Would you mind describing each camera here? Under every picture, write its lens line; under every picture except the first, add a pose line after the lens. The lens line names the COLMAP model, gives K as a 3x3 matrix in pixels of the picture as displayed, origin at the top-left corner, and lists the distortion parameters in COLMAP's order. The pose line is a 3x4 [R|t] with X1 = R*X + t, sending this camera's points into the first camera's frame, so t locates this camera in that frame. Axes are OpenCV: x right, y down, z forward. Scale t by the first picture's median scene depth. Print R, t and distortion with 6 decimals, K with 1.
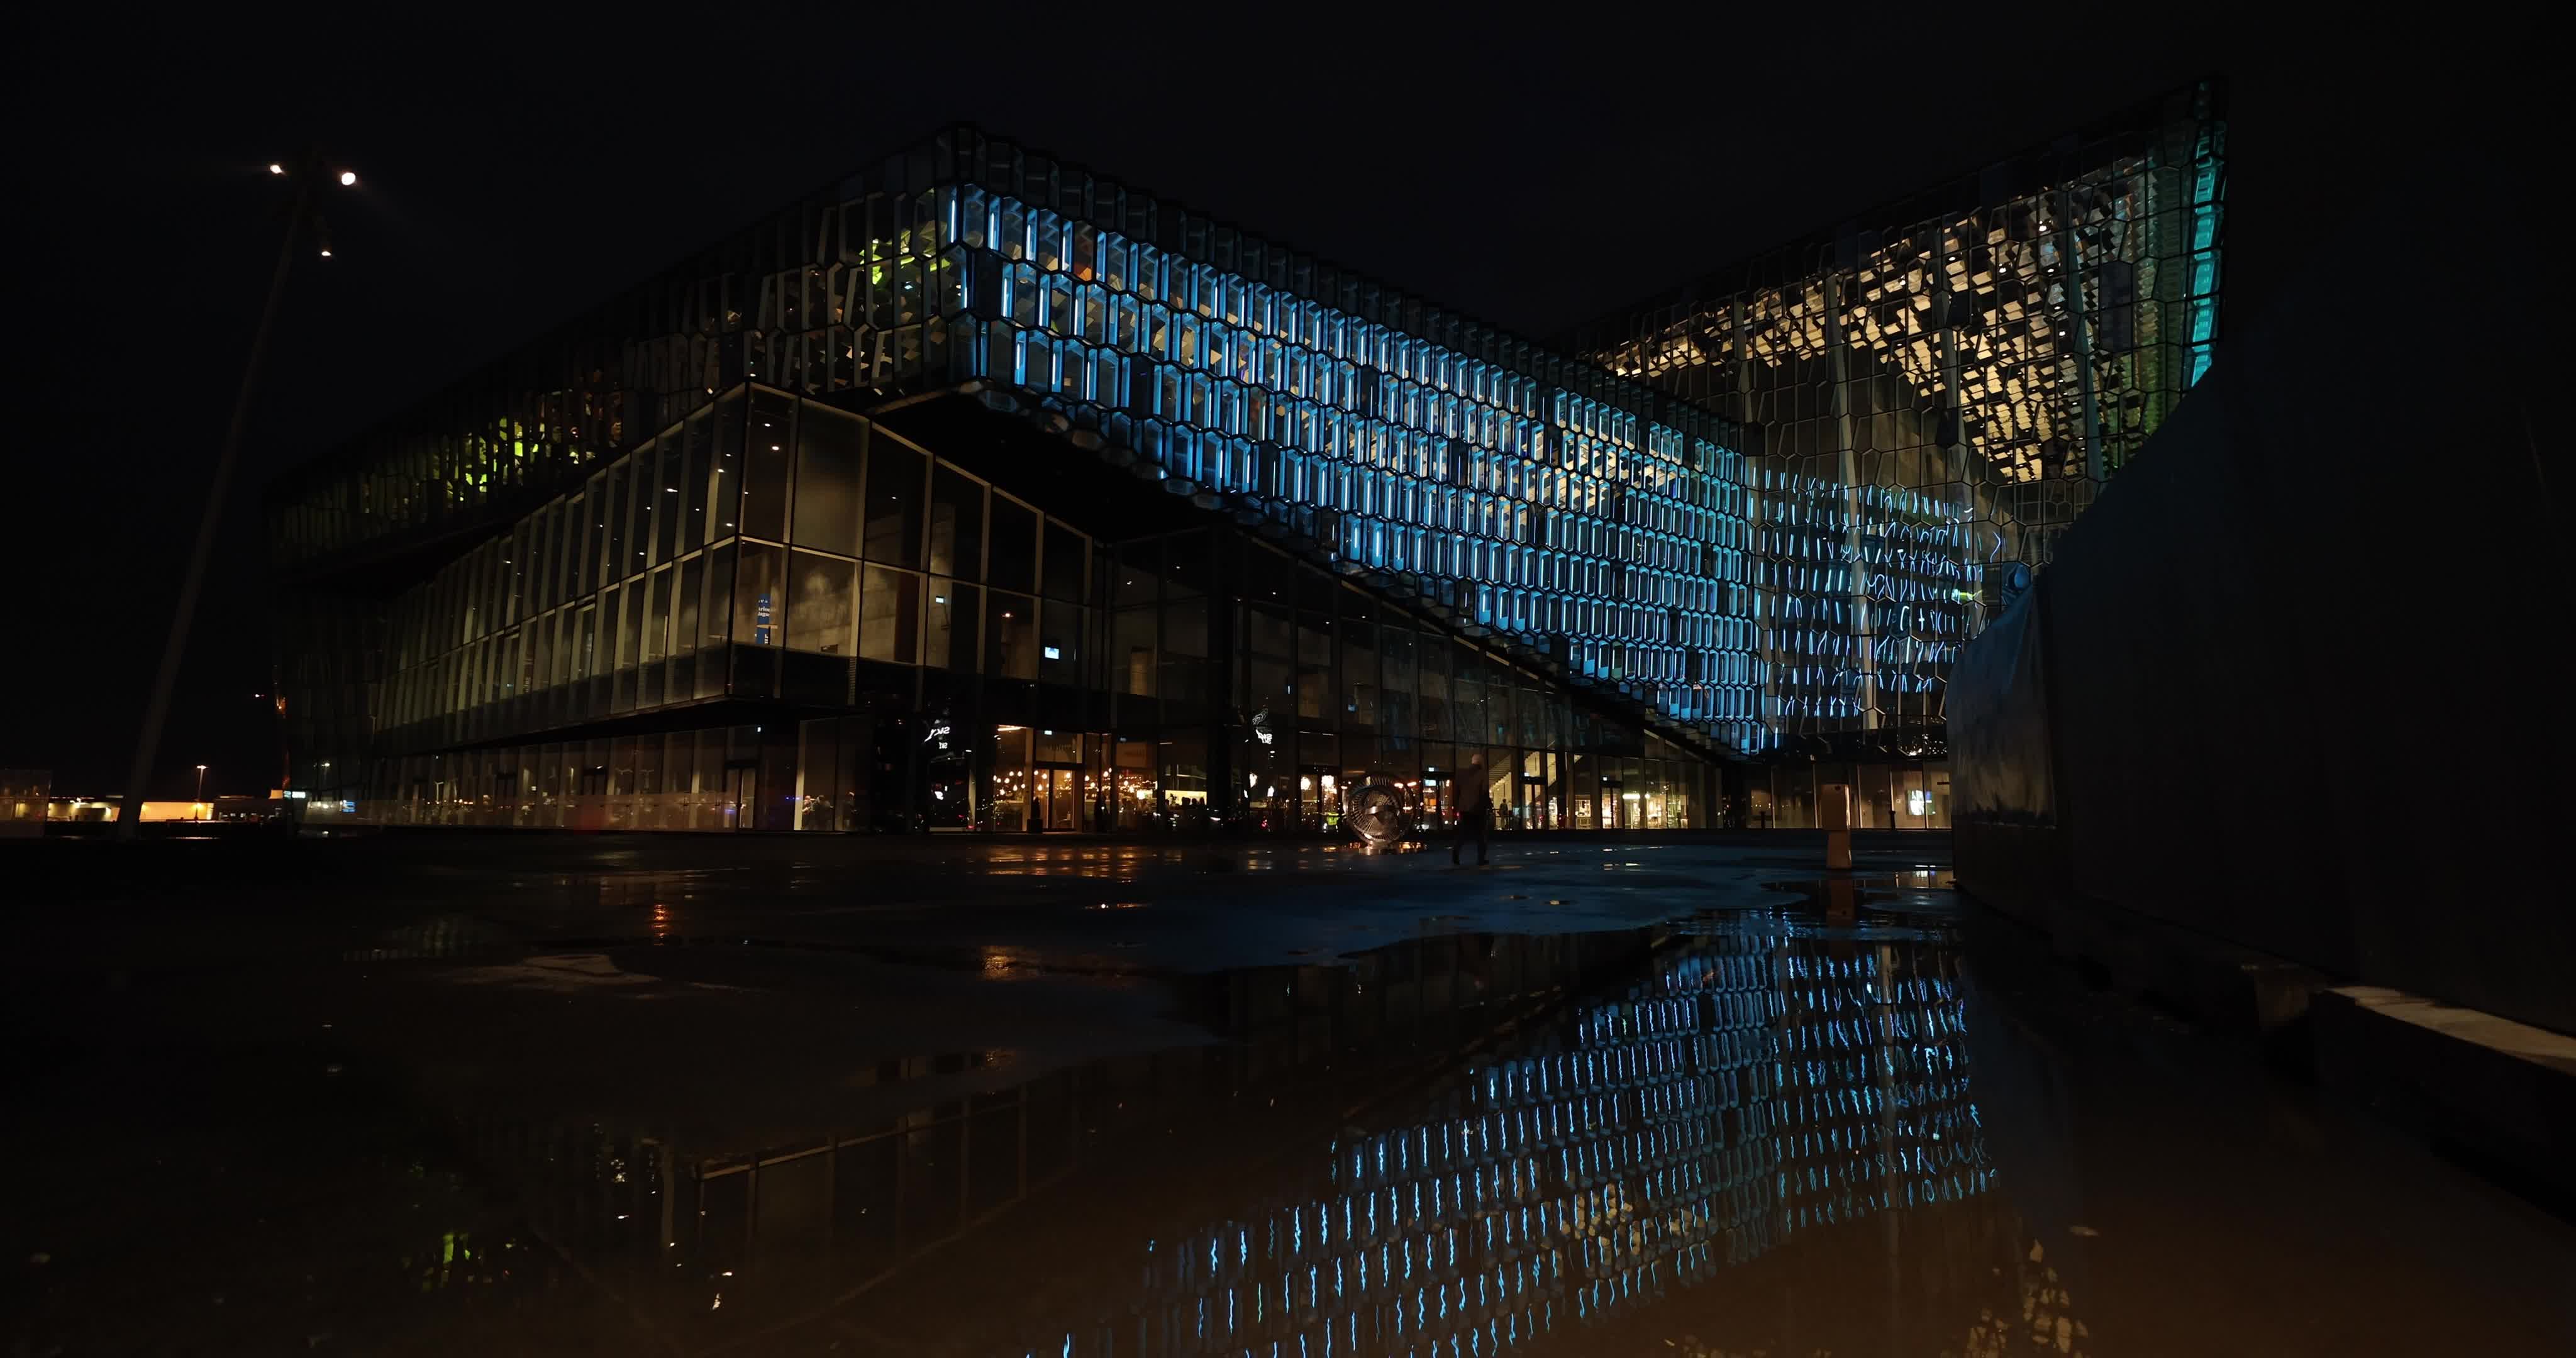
lens RADIAL K [[1122.0, 0, 1288.0], [0, 1122.0, 679.0], [0, 0, 1]] dist [-0.051277, 0.019950]
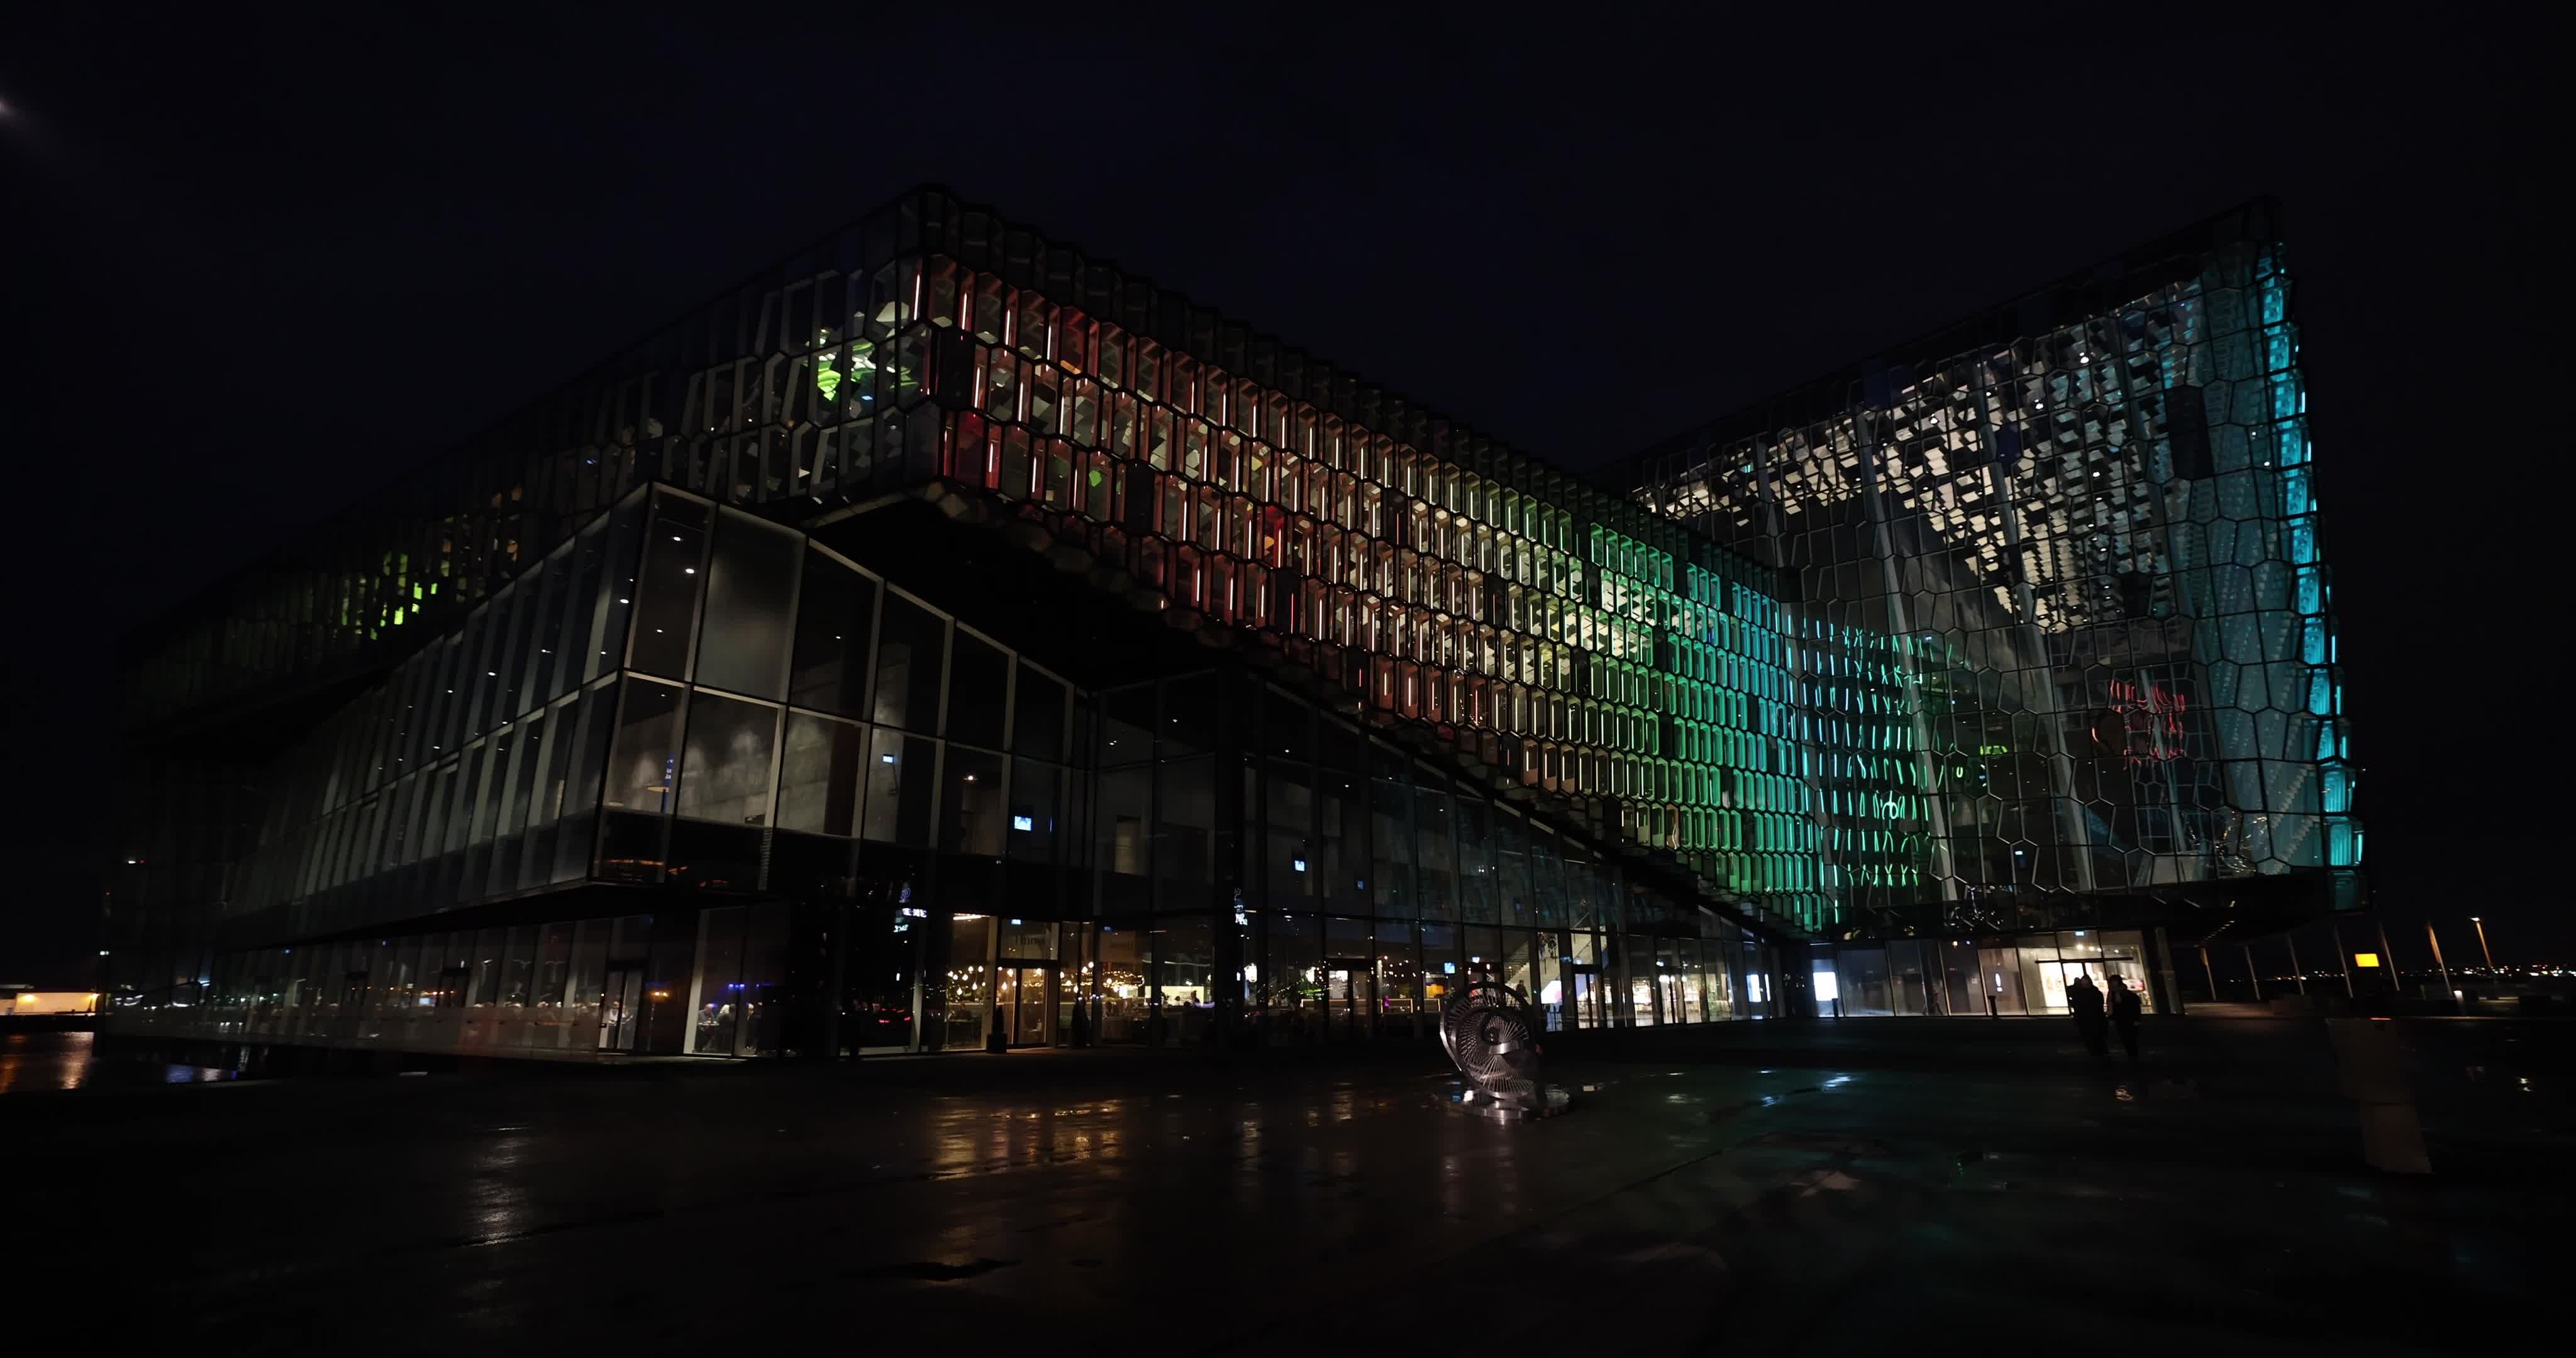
lens RADIAL K [[1122.0, 0, 1288.0], [0, 1122.0, 679.0], [0, 0, 1]] dist [-0.051277, 0.019950]
pose [[0.999660, -0.005613, 0.025482, -0.032069], [0.009431, 0.988296, -0.152254, -0.000782], [-0.024329, 0.152443, 0.988013, 0.147100]]
